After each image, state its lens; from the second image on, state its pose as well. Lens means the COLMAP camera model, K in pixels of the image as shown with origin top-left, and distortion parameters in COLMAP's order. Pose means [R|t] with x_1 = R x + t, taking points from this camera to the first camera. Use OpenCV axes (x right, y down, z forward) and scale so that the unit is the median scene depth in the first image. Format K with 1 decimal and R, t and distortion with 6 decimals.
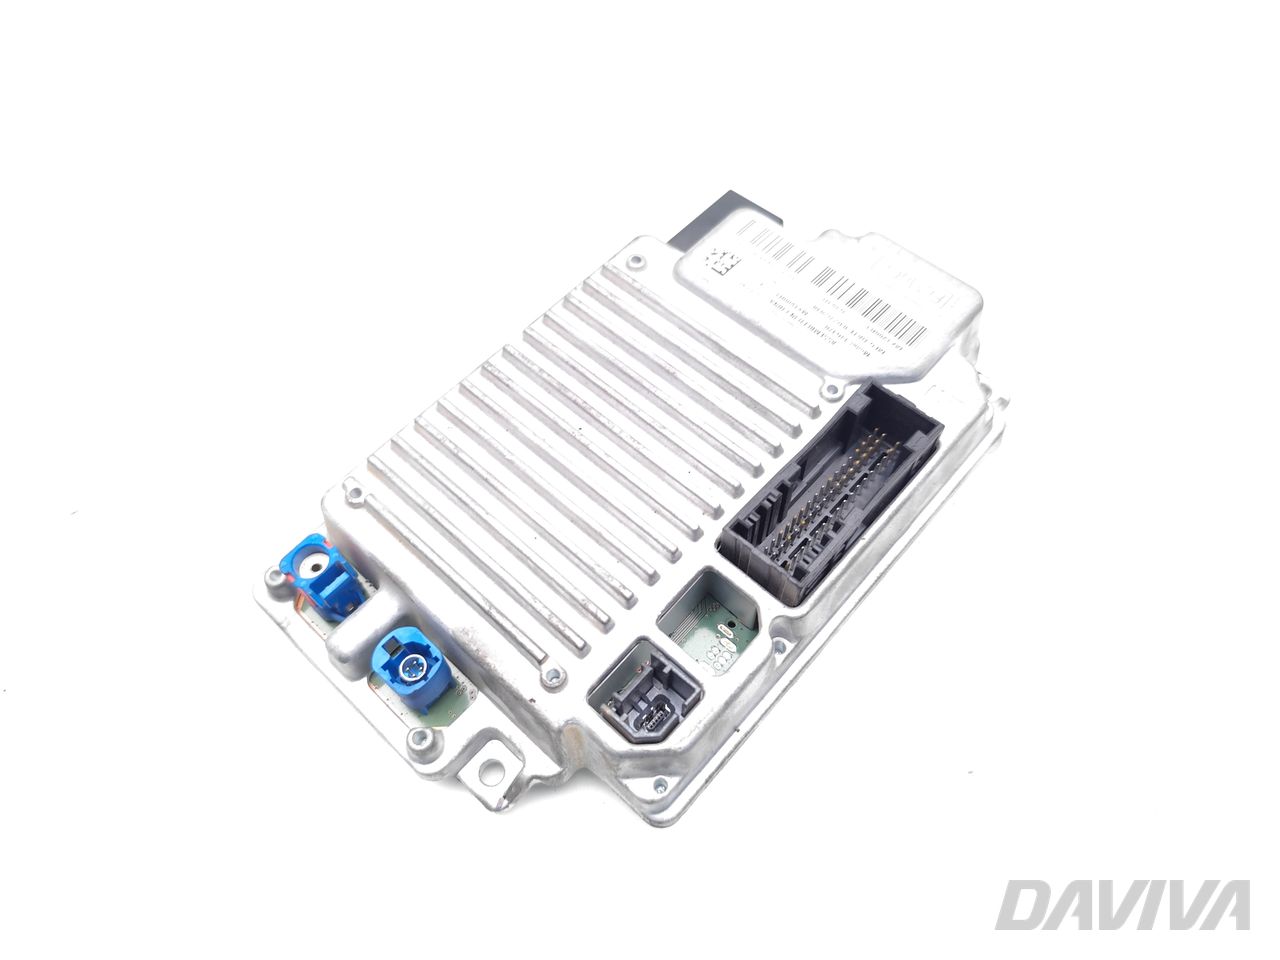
lens RADIAL K [[936.2, 0, 634.5], [0, 936.2, 485.2], [0, 0, 1]] dist [-0.074690, -0.016806]
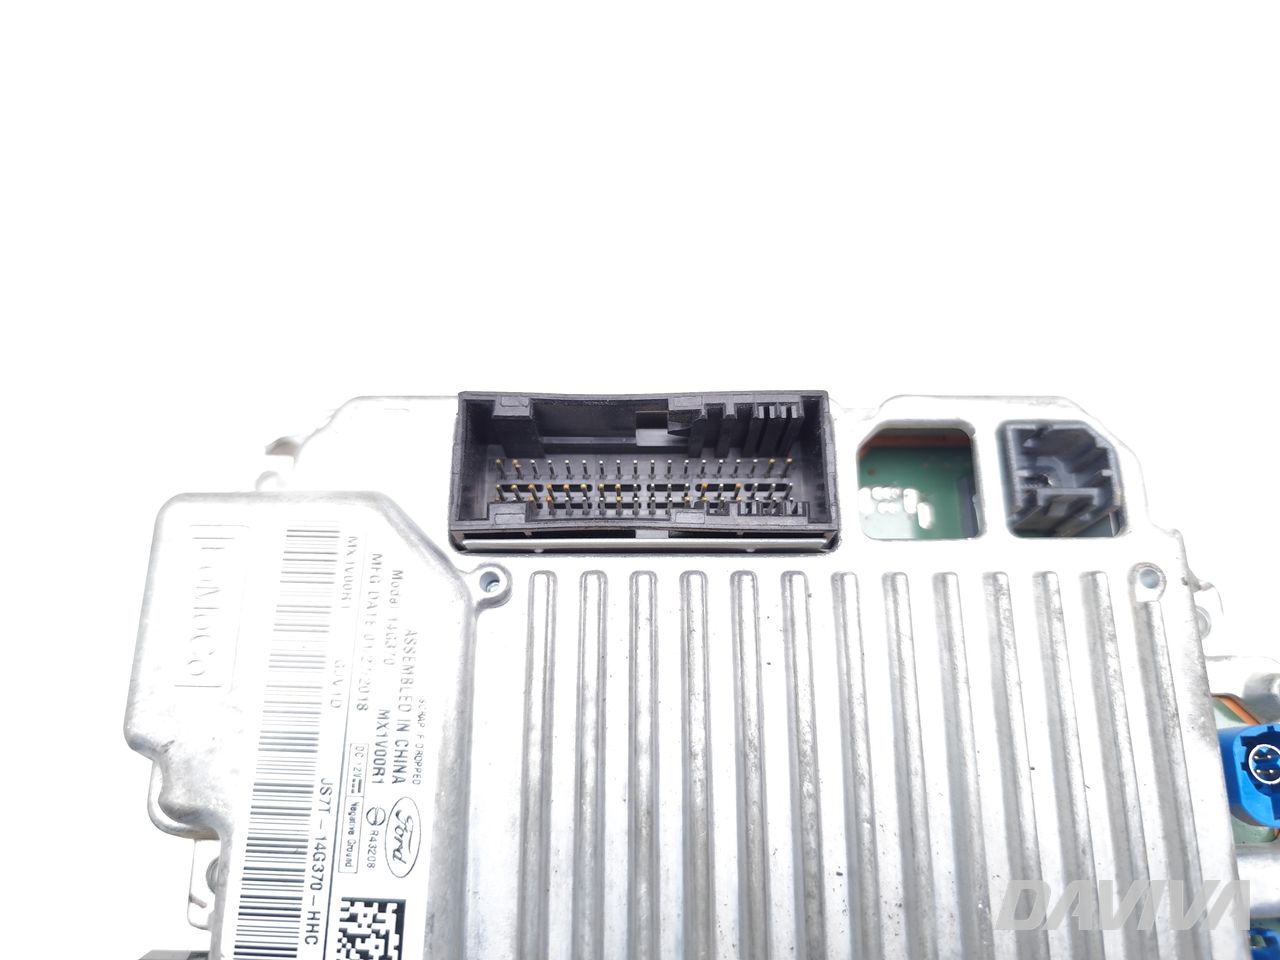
lens RADIAL K [[936.2, 0, 639.6], [0, 936.2, 477.0], [0, 0, 1]] dist [-0.074690, -0.016806]
pose [[-0.676881, -0.685102, 0.269197, 0.037081], [0.649238, -0.383320, 0.656929, -0.413053], [-0.346875, 0.619436, 0.704256, 0.525327]]
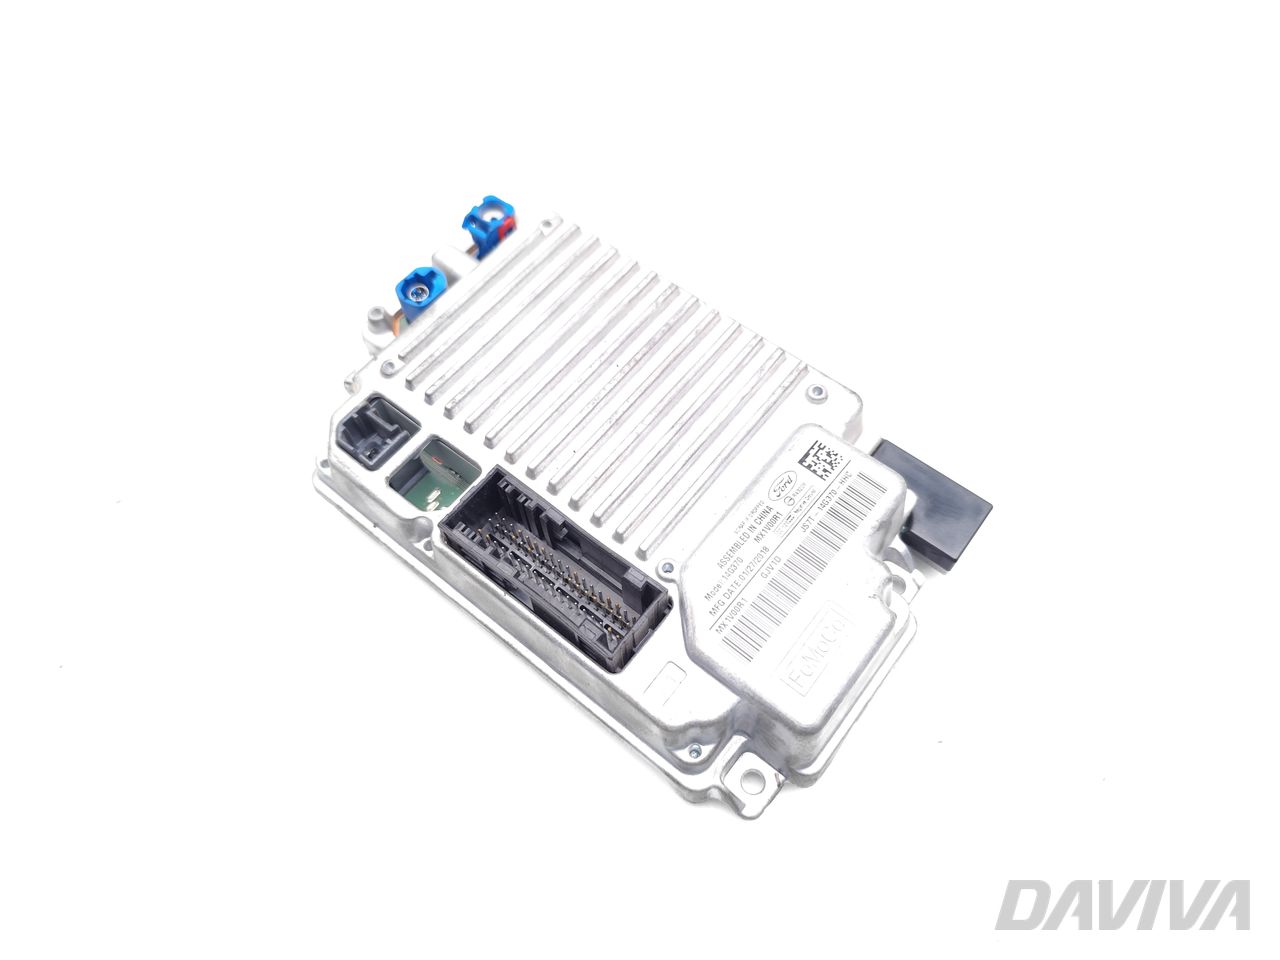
lens RADIAL K [[936.2, 0, 639.4], [0, 936.2, 489.0], [0, 0, 1]] dist [-0.074690, -0.016806]
pose [[0.067155, 0.898334, -0.434150, 0.581888], [-0.855277, 0.275908, 0.438607, -0.550648], [0.513801, 0.341864, 0.786853, 0.179298]]
